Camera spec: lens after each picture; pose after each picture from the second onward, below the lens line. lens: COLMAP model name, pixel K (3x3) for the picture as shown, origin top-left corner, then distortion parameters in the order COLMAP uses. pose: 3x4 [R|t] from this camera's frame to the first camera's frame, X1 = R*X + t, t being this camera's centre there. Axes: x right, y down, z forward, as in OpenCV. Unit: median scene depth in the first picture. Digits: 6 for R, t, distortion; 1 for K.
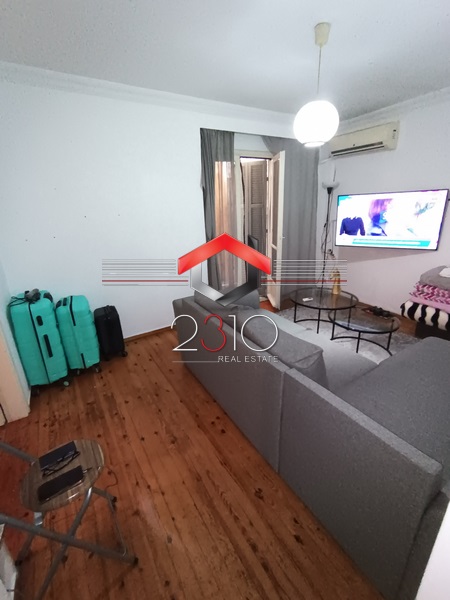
lens RADIAL K [[273.9, 0, 229.4], [0, 273.9, 297.8], [0, 0, 1]] dist [-0.001266, 0.003828]
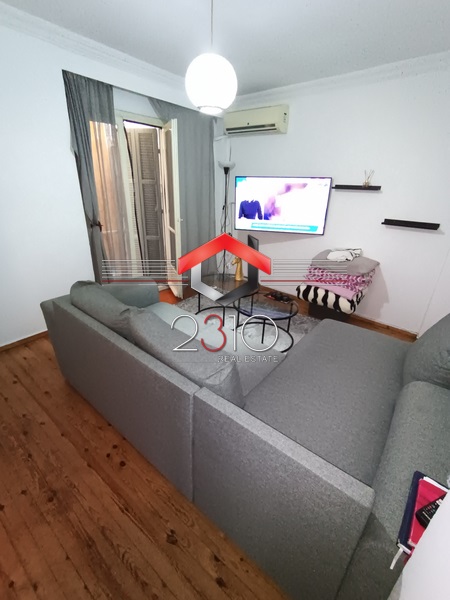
lens RADIAL K [[273.9, 0, 227.7], [0, 273.9, 297.0], [0, 0, 1]] dist [-0.001266, 0.003828]
pose [[0.938655, -0.073491, 0.336936, 0.023454], [0.051304, 0.995916, 0.074298, -0.034773], [-0.341020, -0.052454, 0.938591, 0.116791]]
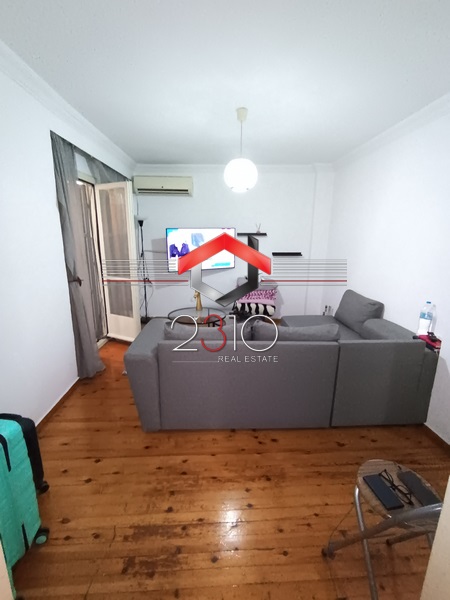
lens RADIAL K [[273.9, 0, 225.8], [0, 273.9, 297.4], [0, 0, 1]] dist [-0.001266, 0.003828]
pose [[0.484568, -0.161937, 0.859634, -0.675812], [0.262873, 0.964250, 0.033465, -0.092455], [-0.834321, 0.209759, 0.509814, 0.363259]]
